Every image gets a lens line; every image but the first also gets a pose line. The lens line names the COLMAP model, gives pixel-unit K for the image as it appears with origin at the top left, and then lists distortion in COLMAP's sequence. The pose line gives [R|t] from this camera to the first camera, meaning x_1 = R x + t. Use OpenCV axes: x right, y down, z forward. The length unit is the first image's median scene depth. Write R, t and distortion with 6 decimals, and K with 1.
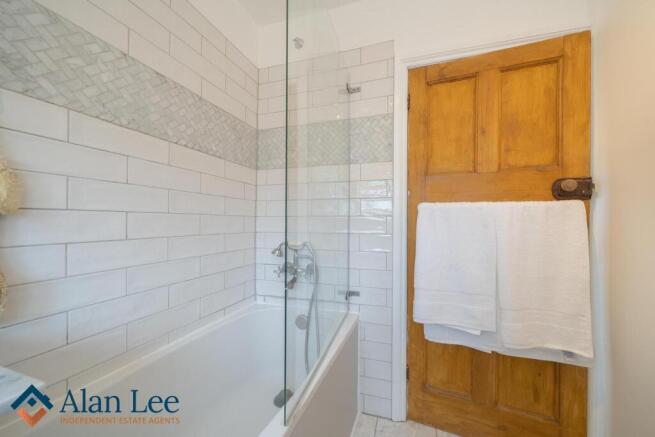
lens RADIAL K [[237.1, 0, 329.9], [0, 237.1, 220.1], [0, 0, 1]] dist [0.001494, 0.000014]
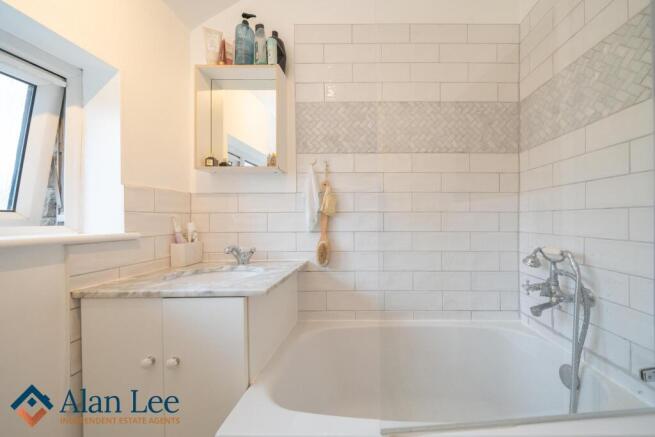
lens RADIAL K [[225.1, 0, 328.2], [0, 225.1, 219.3], [0, 0, 1]] dist [-0.000996, -0.000064]
pose [[0.320421, -0.000661, -0.947275, 0.245944], [0.007838, 0.999967, 0.001953, 0.001905], [0.947243, -0.008050, 0.320416, 0.199505]]
